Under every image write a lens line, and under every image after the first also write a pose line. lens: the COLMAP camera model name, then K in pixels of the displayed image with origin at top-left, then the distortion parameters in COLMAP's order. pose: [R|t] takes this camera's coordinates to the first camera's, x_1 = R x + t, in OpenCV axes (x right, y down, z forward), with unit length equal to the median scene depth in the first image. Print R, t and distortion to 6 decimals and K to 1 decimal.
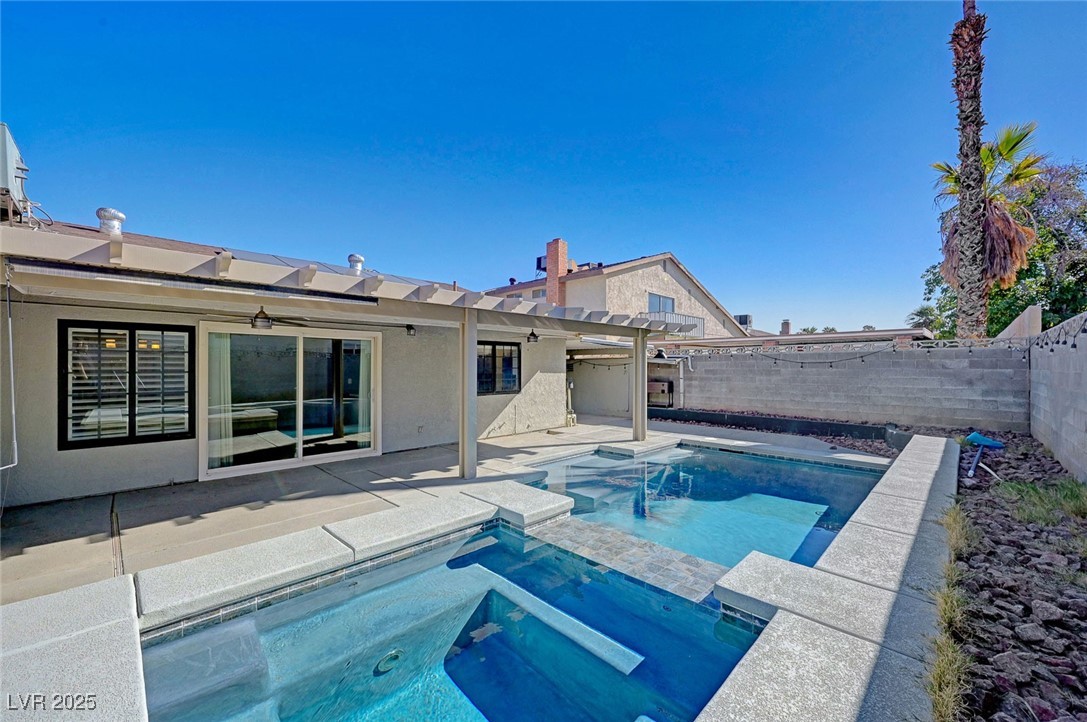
lens RADIAL K [[427.0, 0, 545.5], [0, 427.0, 365.7], [0, 0, 1]] dist [-0.001078, 0.000109]
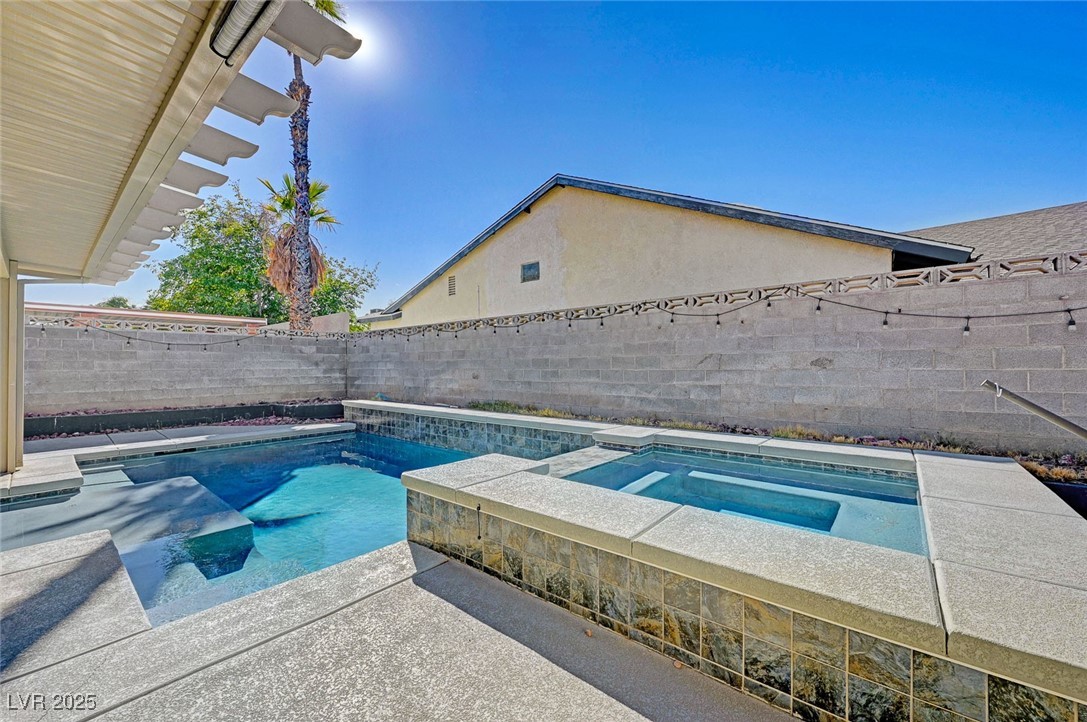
lens RADIAL K [[427.0, 0, 545.5], [0, 427.0, 365.7], [0, 0, 1]] dist [-0.001078, 0.000109]
pose [[-0.087047, 0.001088, 0.996204, -0.383889], [0.001157, 0.999999, -0.000991, 0.047242], [-0.996204, 0.001066, -0.087048, 0.407373]]
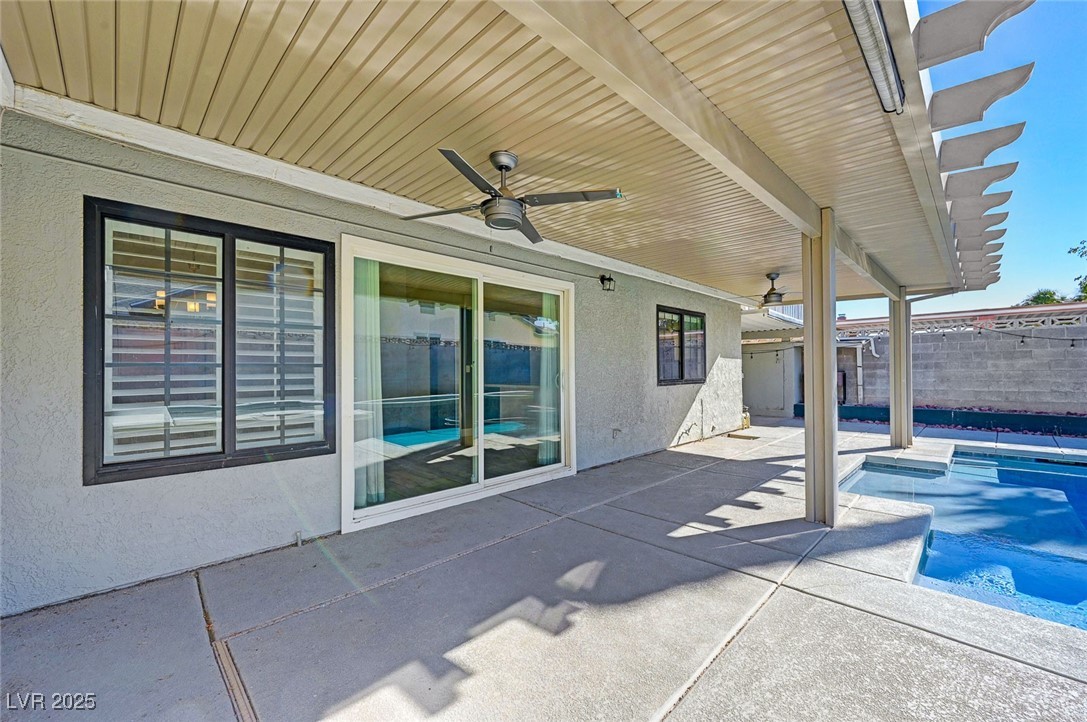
lens RADIAL K [[425.2, 0, 547.3], [0, 425.2, 364.9], [0, 0, 1]] dist [-0.000544, 0.000102]
pose [[0.999870, -0.009201, -0.013228, -0.368132], [0.009035, 0.999880, -0.012547, 0.046532], [0.013342, 0.012426, 0.999834, 0.316969]]
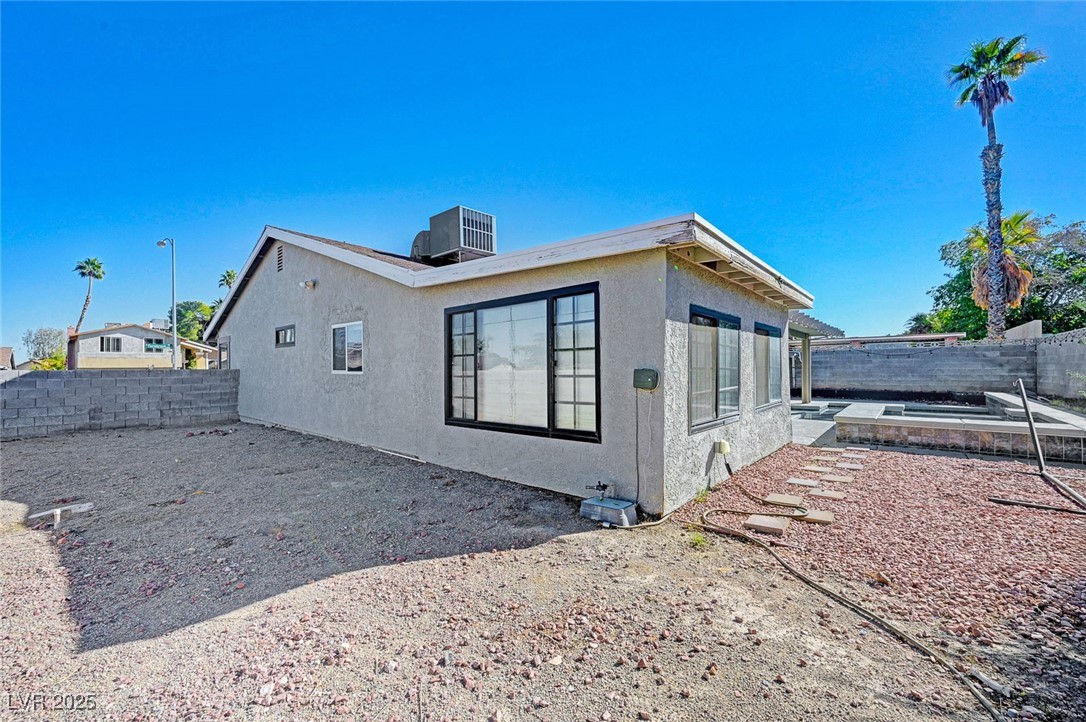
lens RADIAL K [[424.8, 0, 546.8], [0, 424.8, 364.9], [0, 0, 1]] dist [-0.000544, 0.000102]
pose [[0.997507, -0.008658, 0.070037, -0.912425], [0.009118, 0.999939, -0.006256, 0.033120], [-0.069978, 0.006879, 0.997525, -0.548755]]
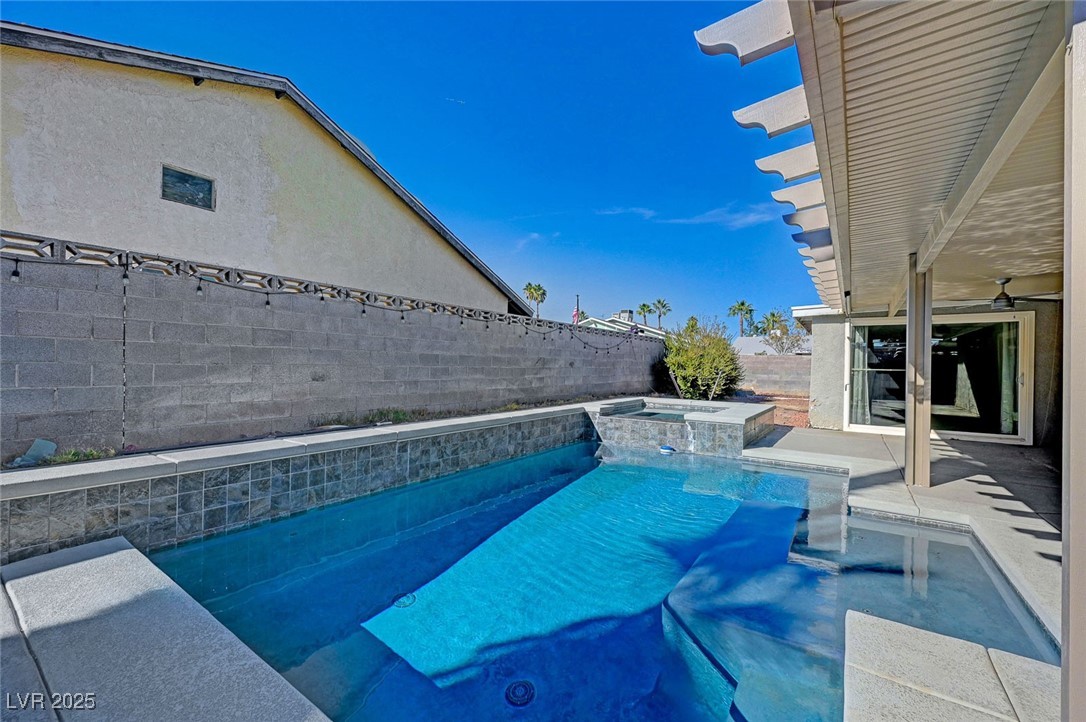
lens RADIAL K [[441.7, 0, 546.2], [0, 441.7, 365.4], [0, 0, 1]] dist [-0.000898, 0.000163]
pose [[-0.984541, -0.018555, -0.174169, 0.409333], [-0.018560, 0.999826, -0.001599, 0.049378], [0.174168, 0.001659, -0.984715, 1.150353]]
